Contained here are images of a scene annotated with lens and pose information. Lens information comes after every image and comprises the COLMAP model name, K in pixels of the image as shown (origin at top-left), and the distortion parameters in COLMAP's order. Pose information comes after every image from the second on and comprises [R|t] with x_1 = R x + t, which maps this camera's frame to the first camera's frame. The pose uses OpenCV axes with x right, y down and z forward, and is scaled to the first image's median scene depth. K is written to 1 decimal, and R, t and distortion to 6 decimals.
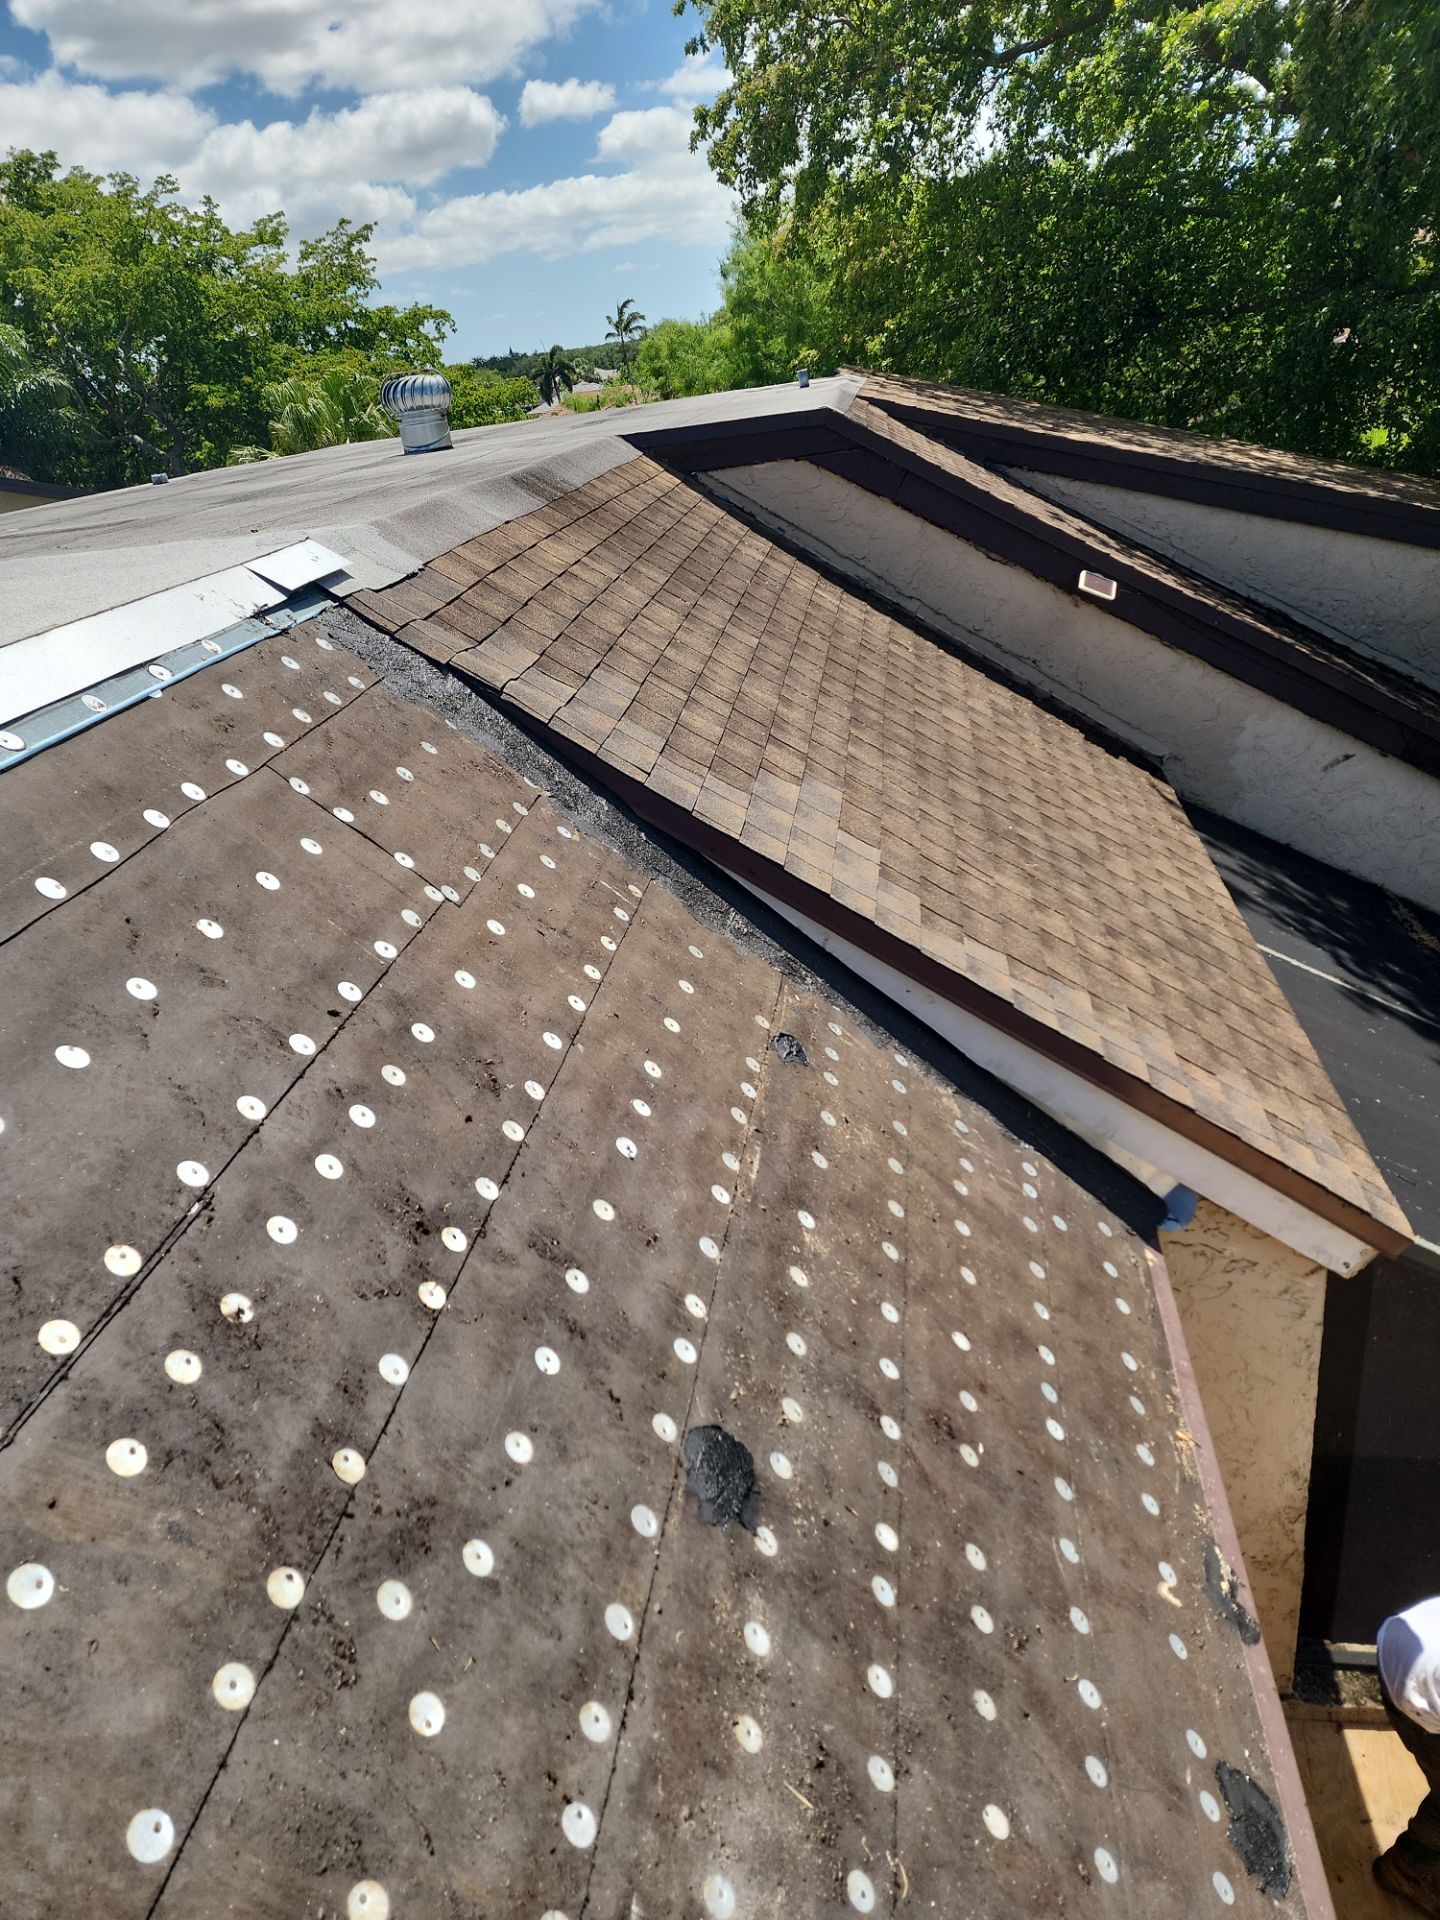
lens RADIAL K [[1295.8, 0, 711.3], [0, 1295.8, 964.1], [0, 0, 1]] dist [0.094073, -0.069969]
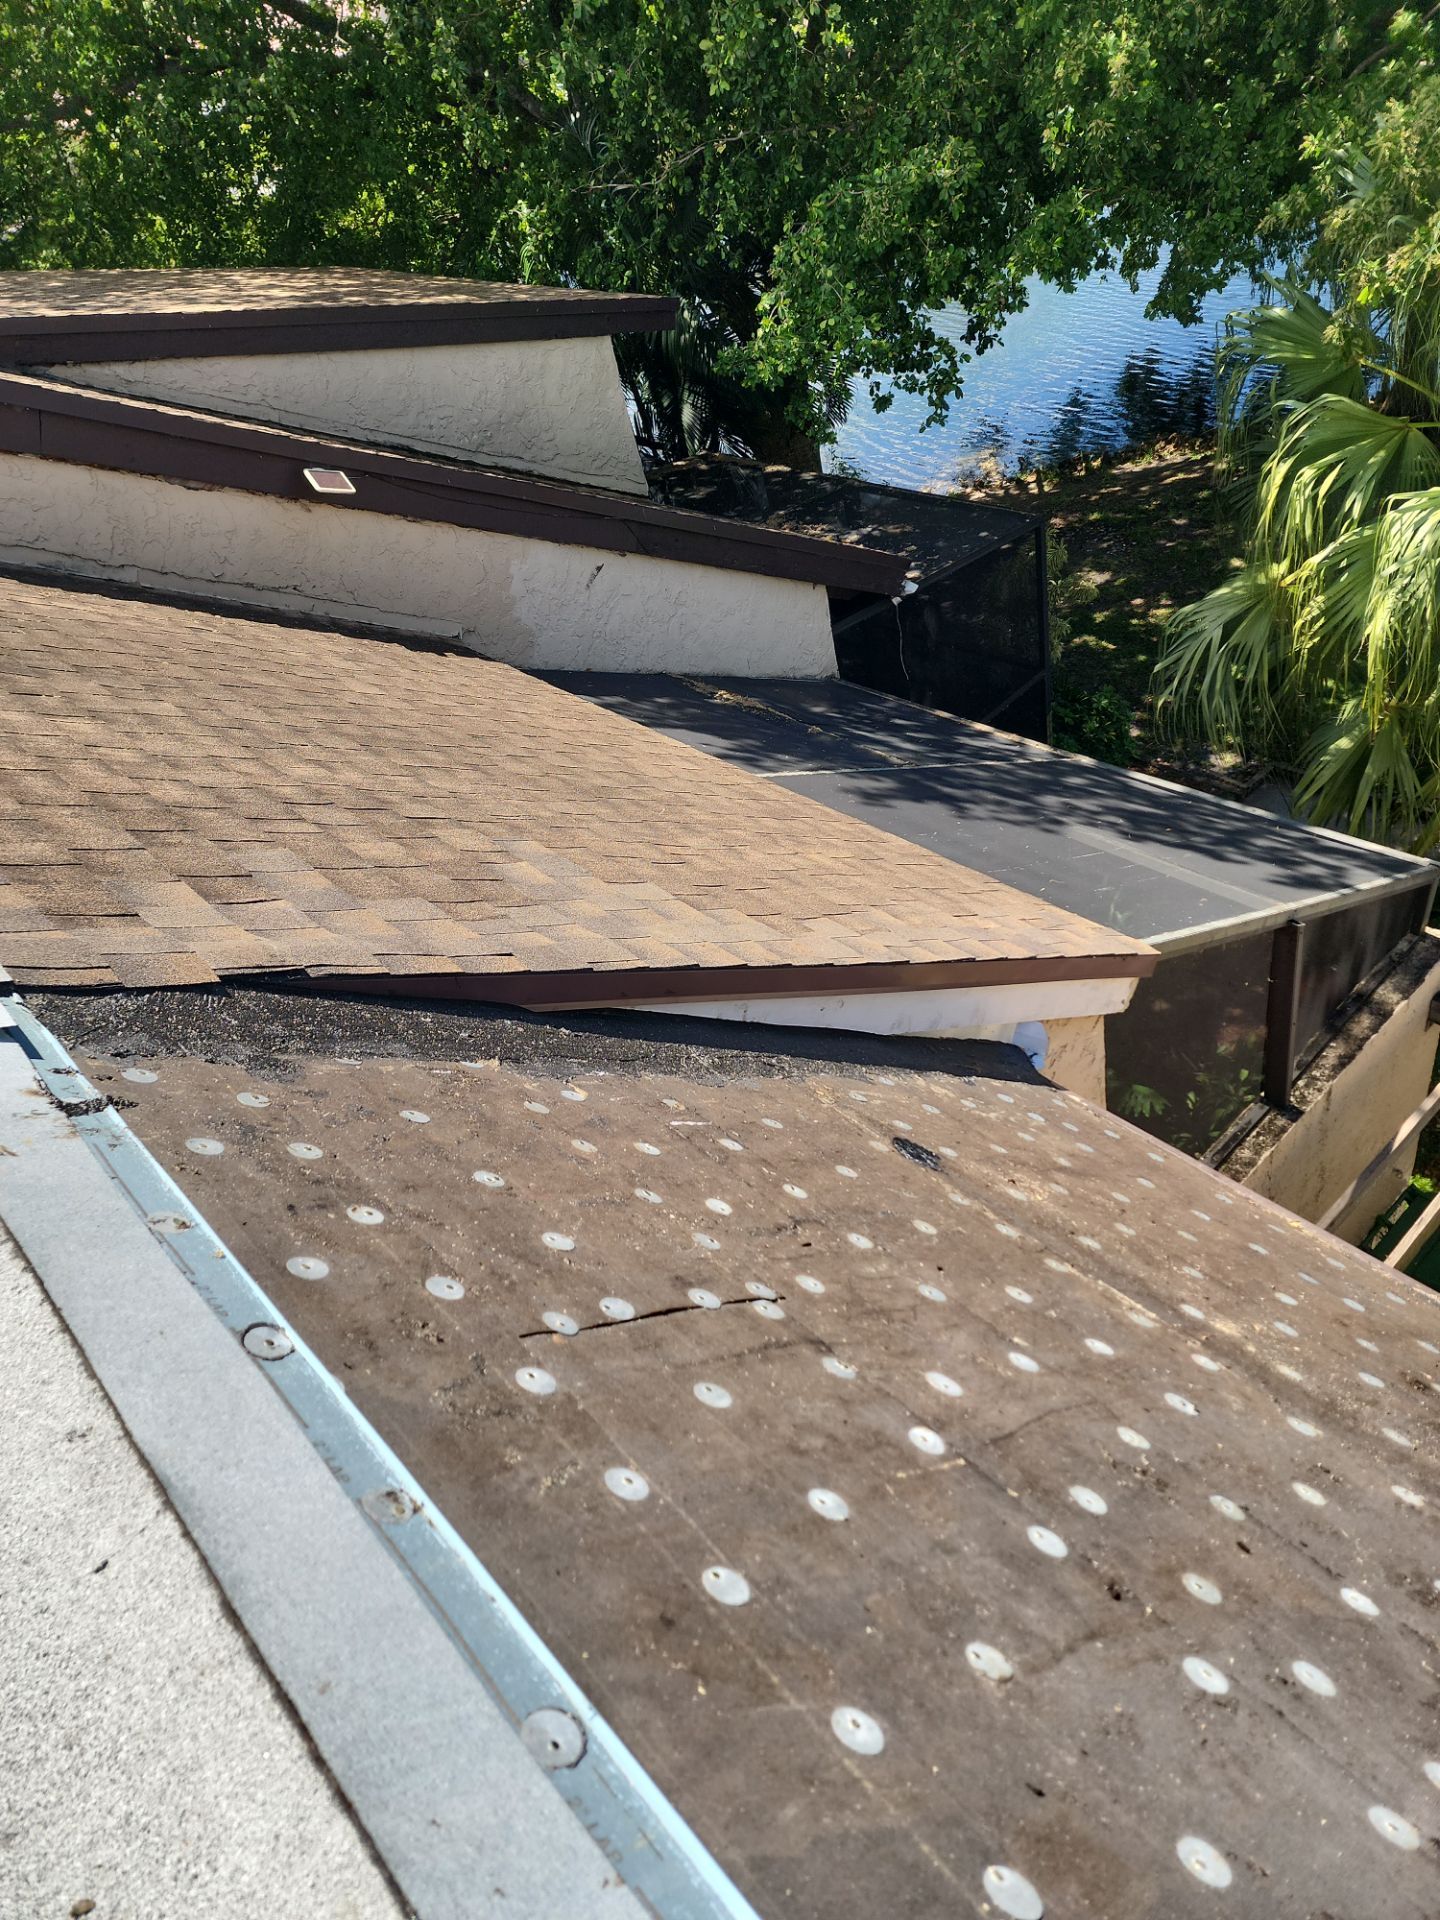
lens RADIAL K [[1284.7, 0, 702.8], [0, 1284.7, 966.4], [0, 0, 1]] dist [0.091374, -0.076661]
pose [[0.647730, -0.524693, 0.552397, -0.200393], [0.448352, 0.848727, 0.280432, -0.156411], [-0.615976, 0.066024, 0.784994, 0.205719]]
